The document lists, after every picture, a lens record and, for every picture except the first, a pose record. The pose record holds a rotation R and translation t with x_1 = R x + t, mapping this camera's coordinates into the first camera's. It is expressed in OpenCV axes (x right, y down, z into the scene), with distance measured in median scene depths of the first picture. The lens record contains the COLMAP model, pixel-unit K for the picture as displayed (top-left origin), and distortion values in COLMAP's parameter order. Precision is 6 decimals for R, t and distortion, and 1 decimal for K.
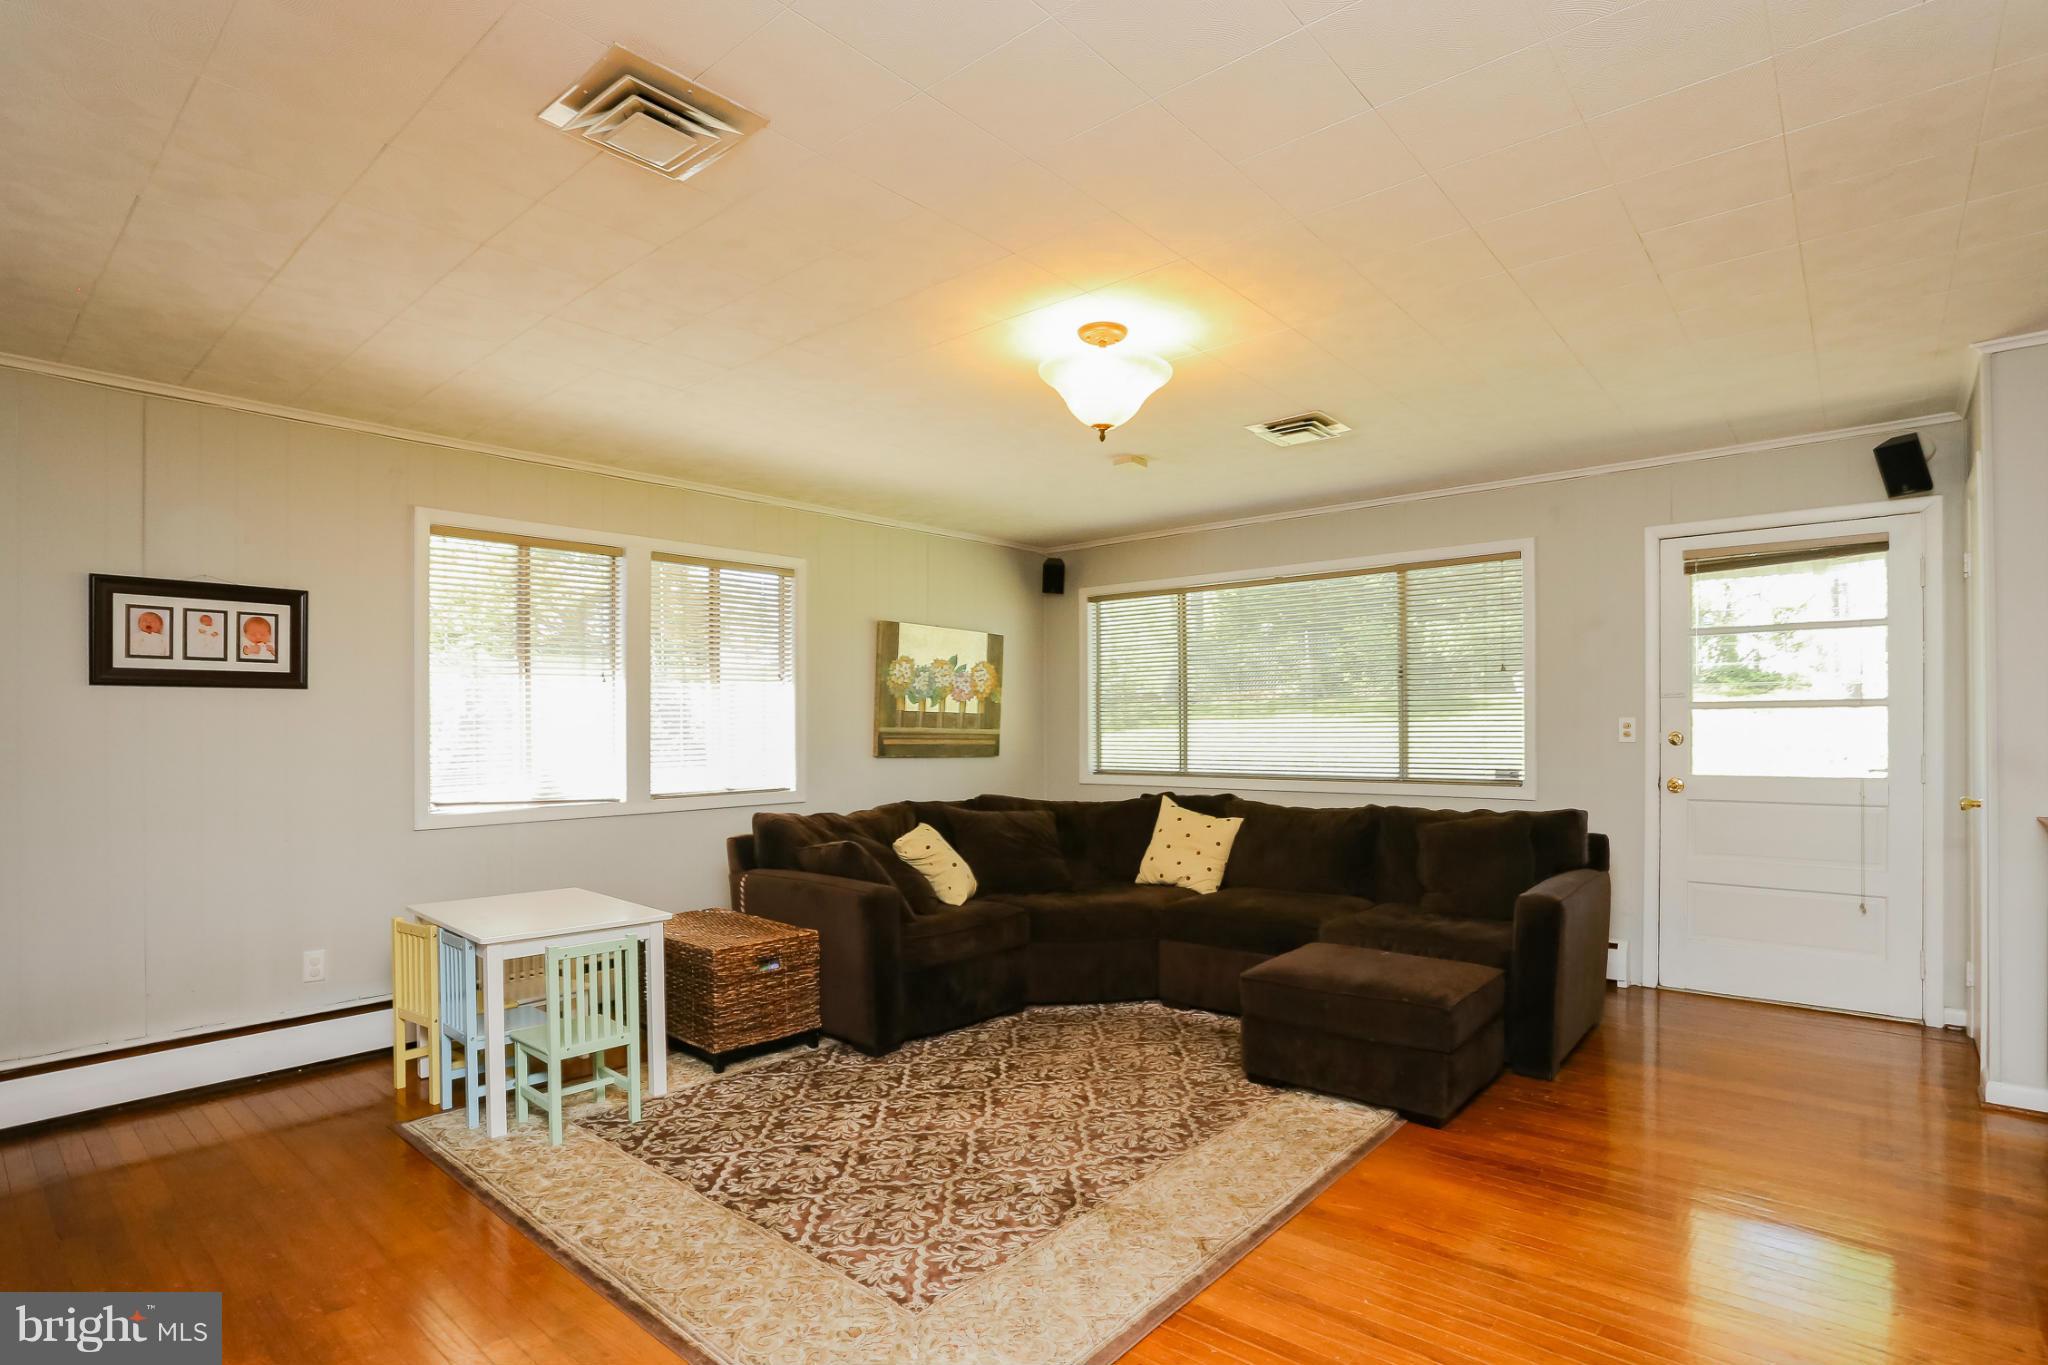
lens RADIAL K [[1024.8, 0, 1017.4], [0, 1024.8, 721.5], [0, 0, 1]] dist [-0.073386, 0.036045]
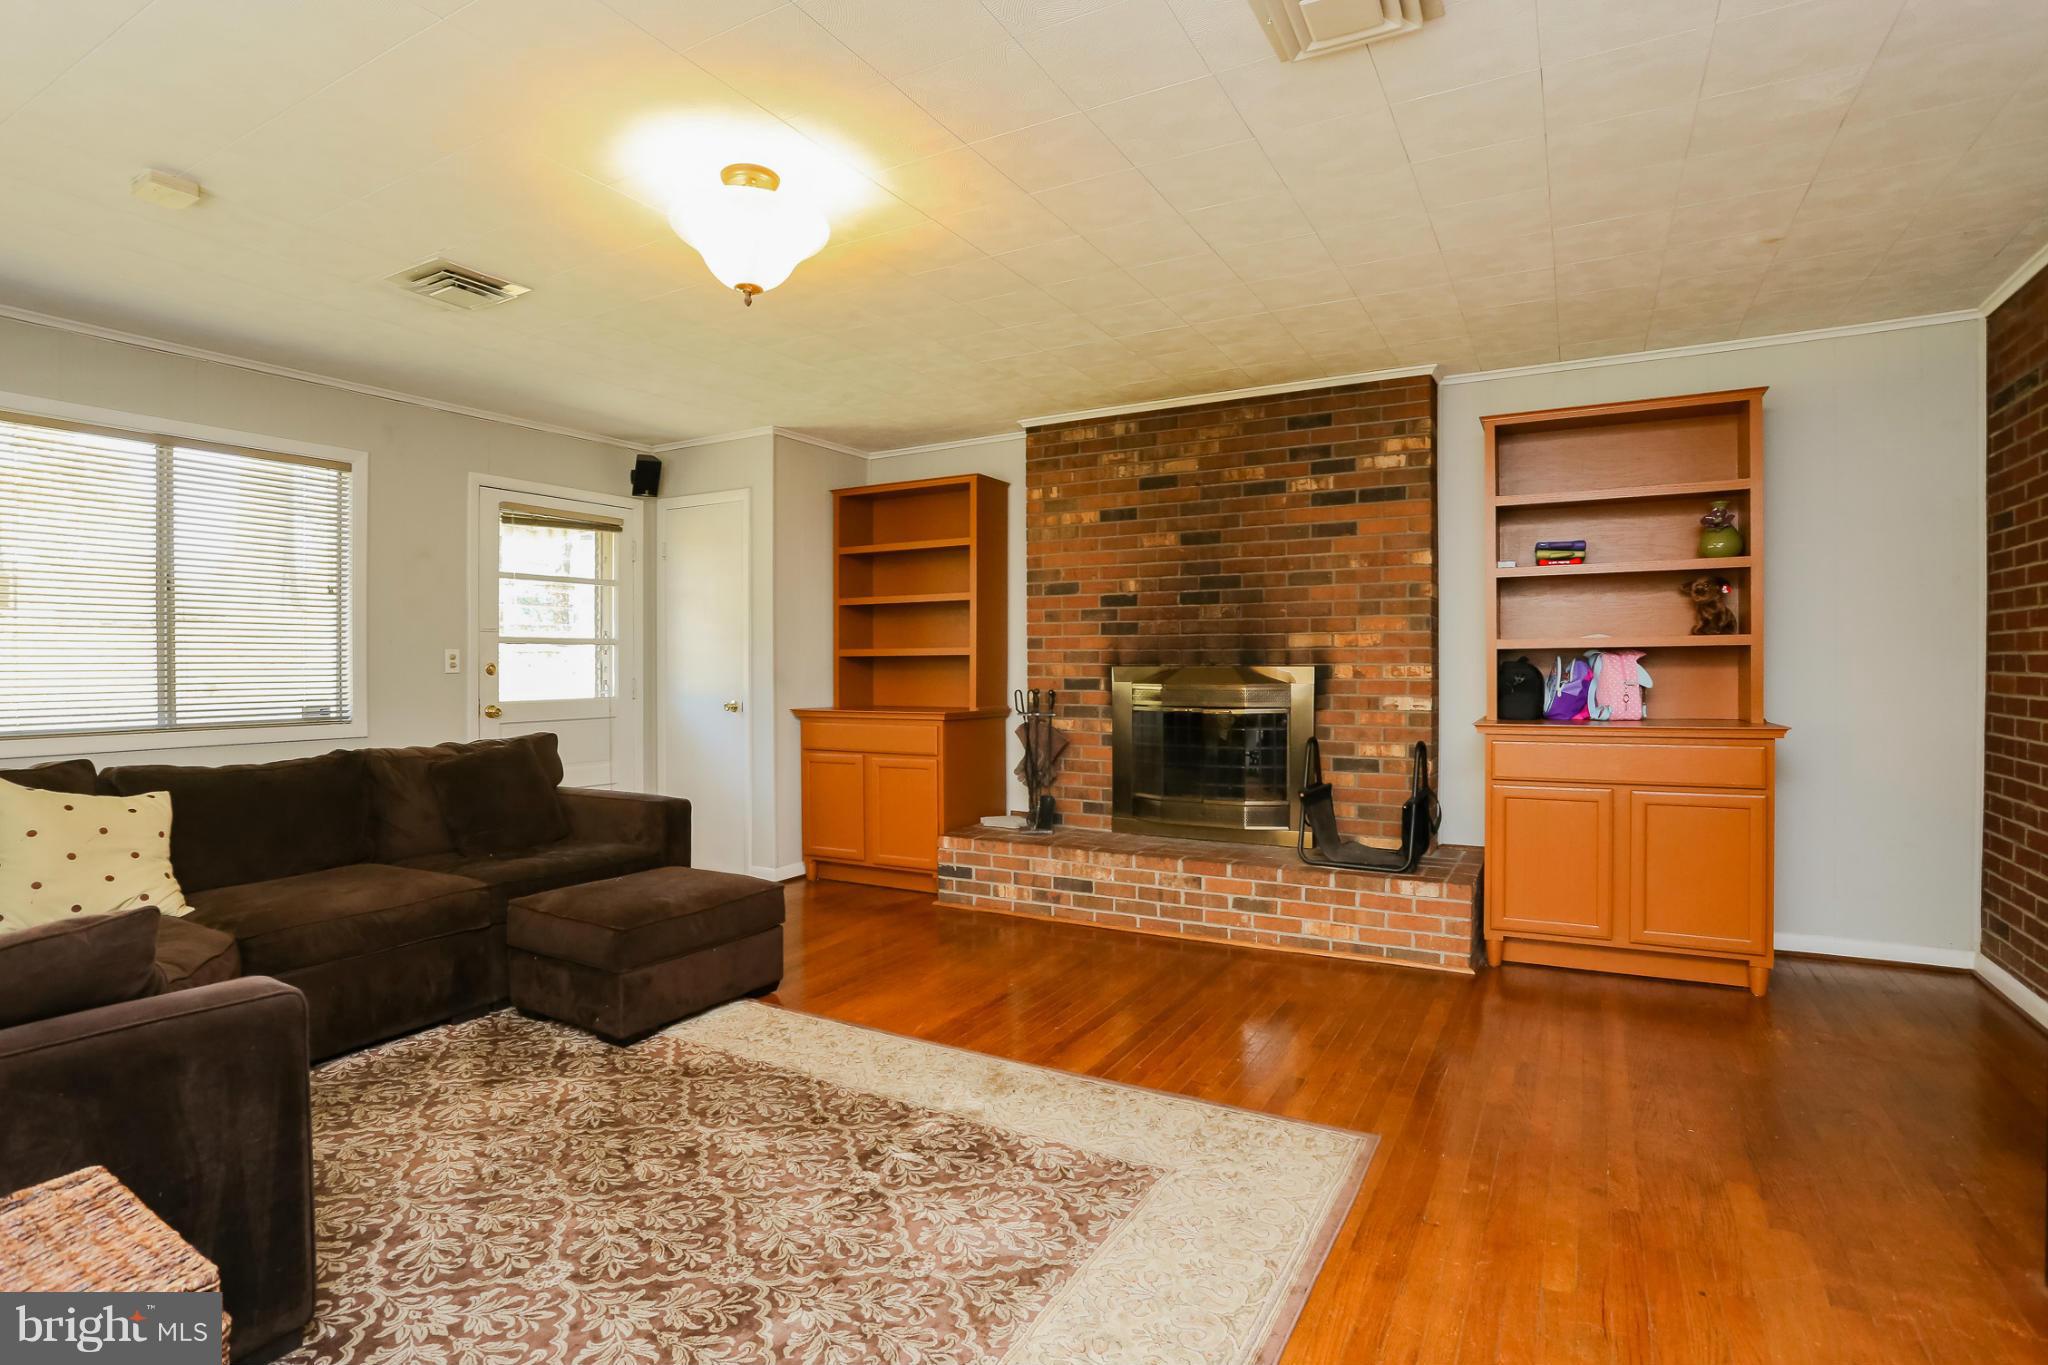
lens RADIAL K [[1007.1, 0, 1015.1], [0, 1007.1, 674.4], [0, 0, 1]] dist [-0.069658, 0.030700]
pose [[-0.197552, -0.000018, 0.980292, -0.535340], [0.002489, 0.999997, 0.000520, 0.024142], [-0.980289, 0.002542, -0.197552, 0.655592]]
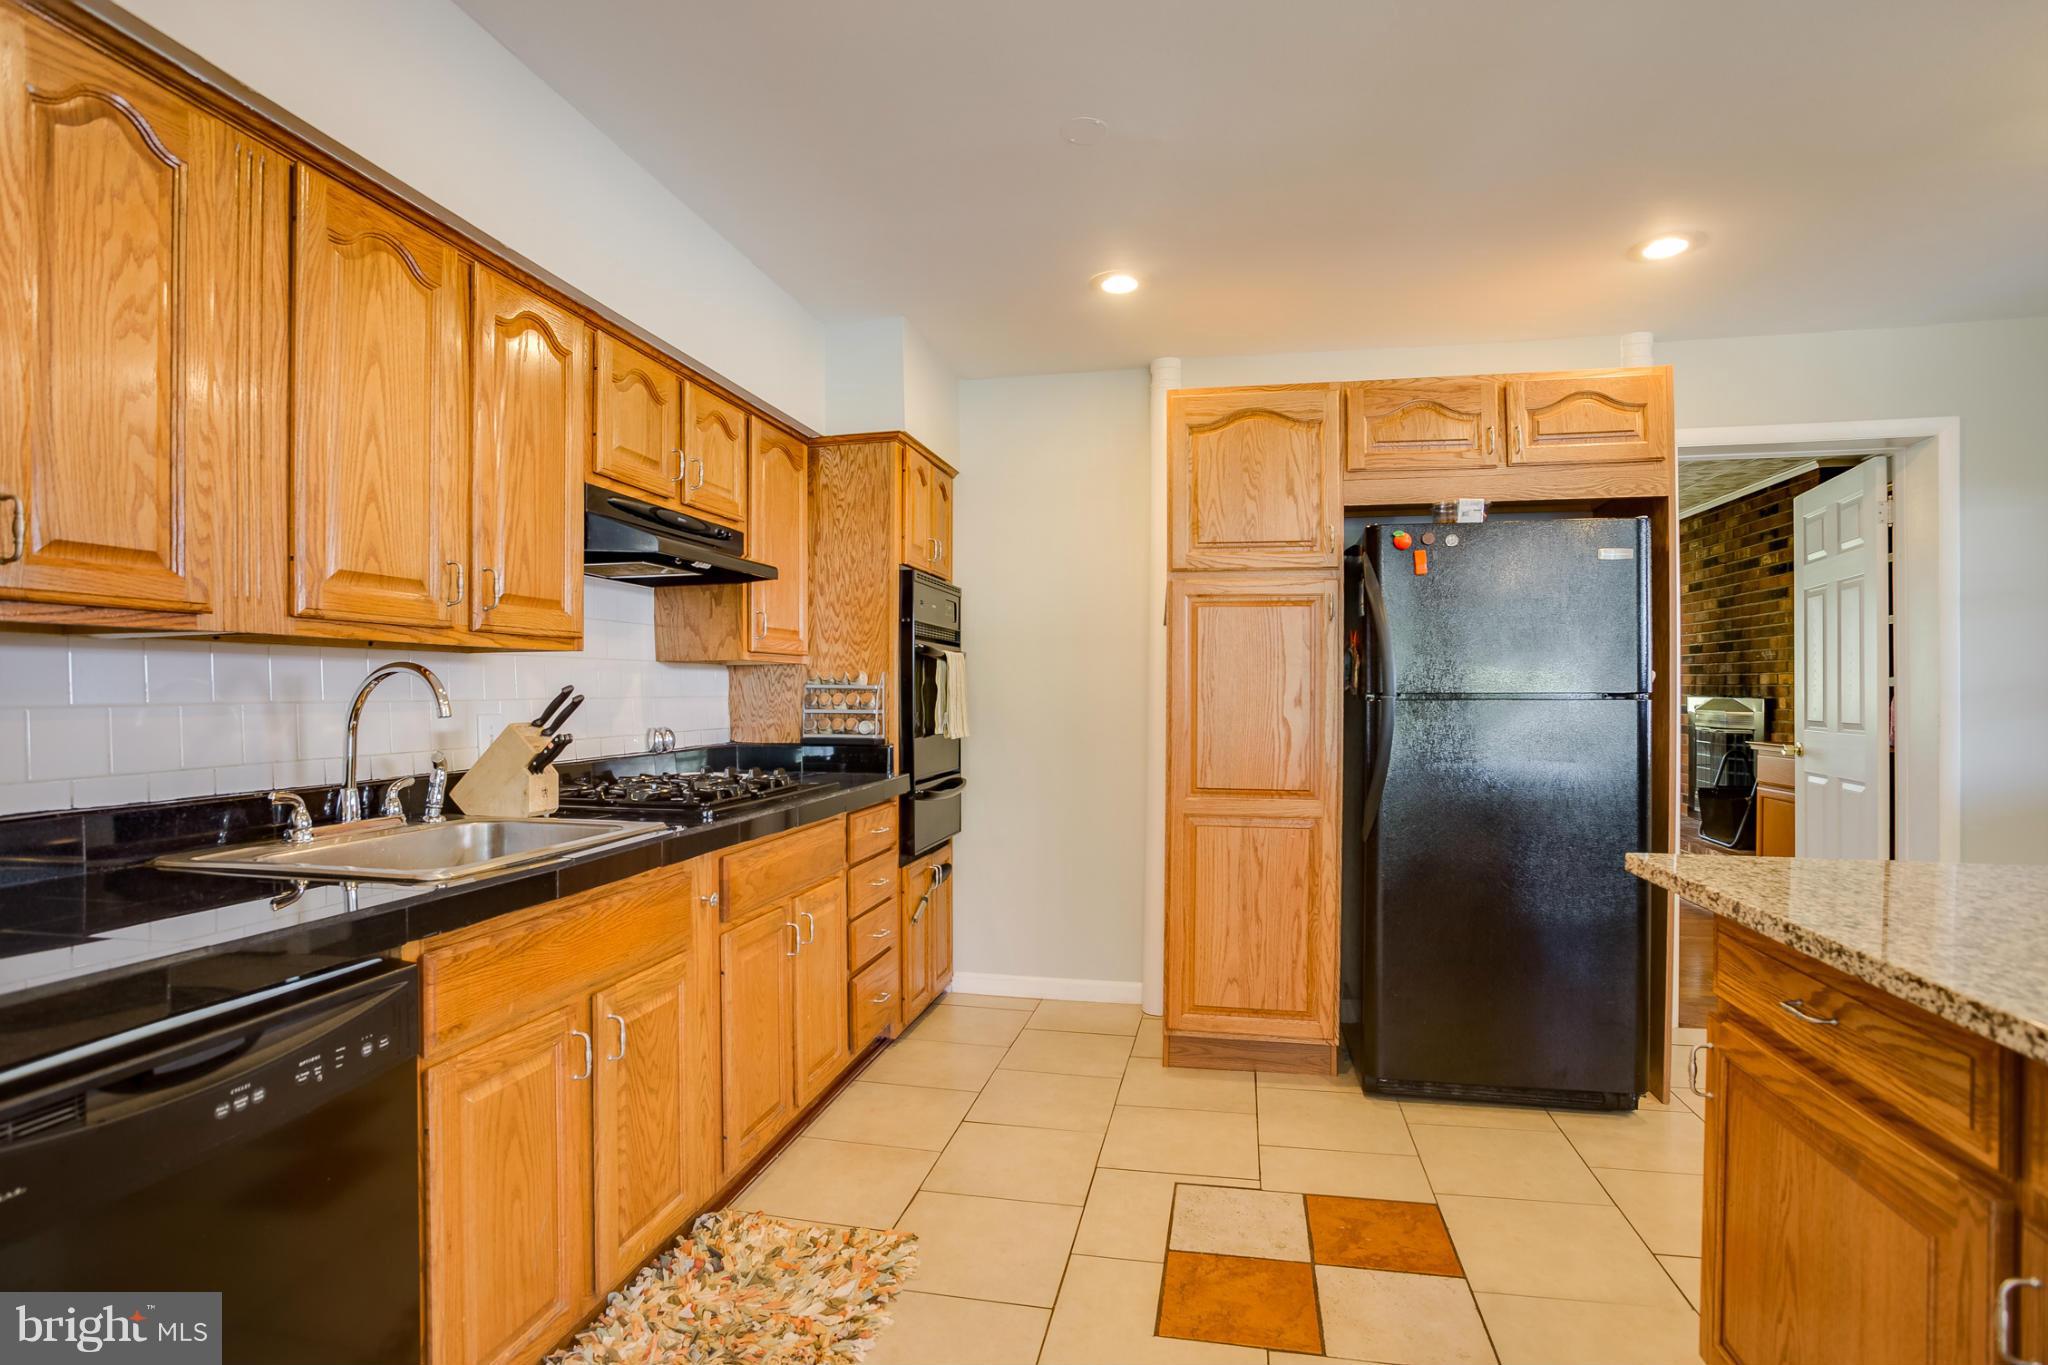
lens RADIAL K [[1007.4, 0, 1020.0], [0, 1007.4, 688.0], [0, 0, 1]] dist [-0.072911, 0.029805]
pose [[0.869575, 0.005618, 0.493769, -1.098893], [-0.007359, 0.999972, 0.001582, 0.007435], [-0.493746, -0.005010, 0.869592, -0.475533]]
